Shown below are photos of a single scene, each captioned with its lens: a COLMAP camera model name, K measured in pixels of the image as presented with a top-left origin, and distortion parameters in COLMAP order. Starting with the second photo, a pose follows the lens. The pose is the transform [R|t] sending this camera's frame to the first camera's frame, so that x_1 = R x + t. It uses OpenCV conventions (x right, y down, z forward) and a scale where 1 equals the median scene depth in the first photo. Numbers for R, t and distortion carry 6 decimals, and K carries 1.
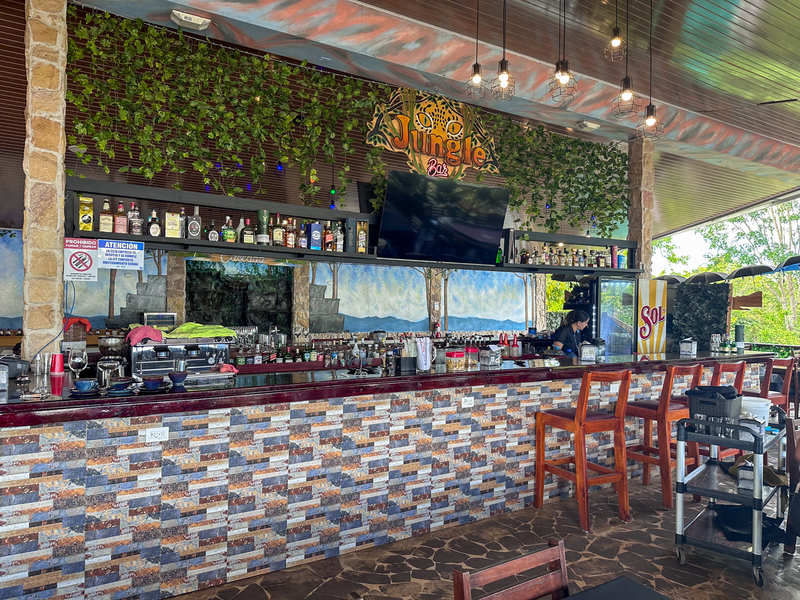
lens RADIAL K [[561.6, 0, 400.0], [0, 561.6, 300.0], [0, 0, 1]] dist [0.086204, -0.004240]
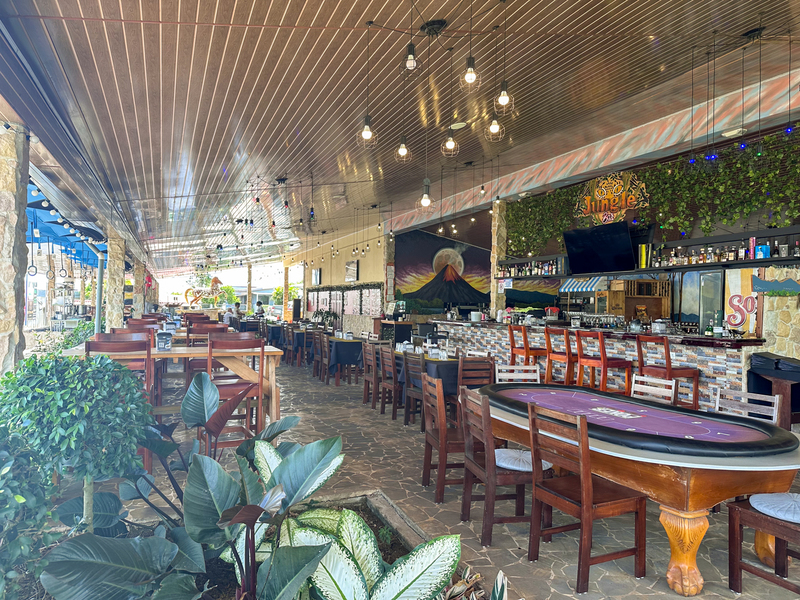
lens RADIAL K [[561.6, 0, 400.0], [0, 561.6, 300.0], [0, 0, 1]] dist [0.086204, -0.004240]
pose [[-0.161232, -0.011401, -0.986851, 2.122128], [0.011258, 0.999847, -0.013391, 0.036039], [0.986852, -0.013270, -0.161079, 0.748663]]
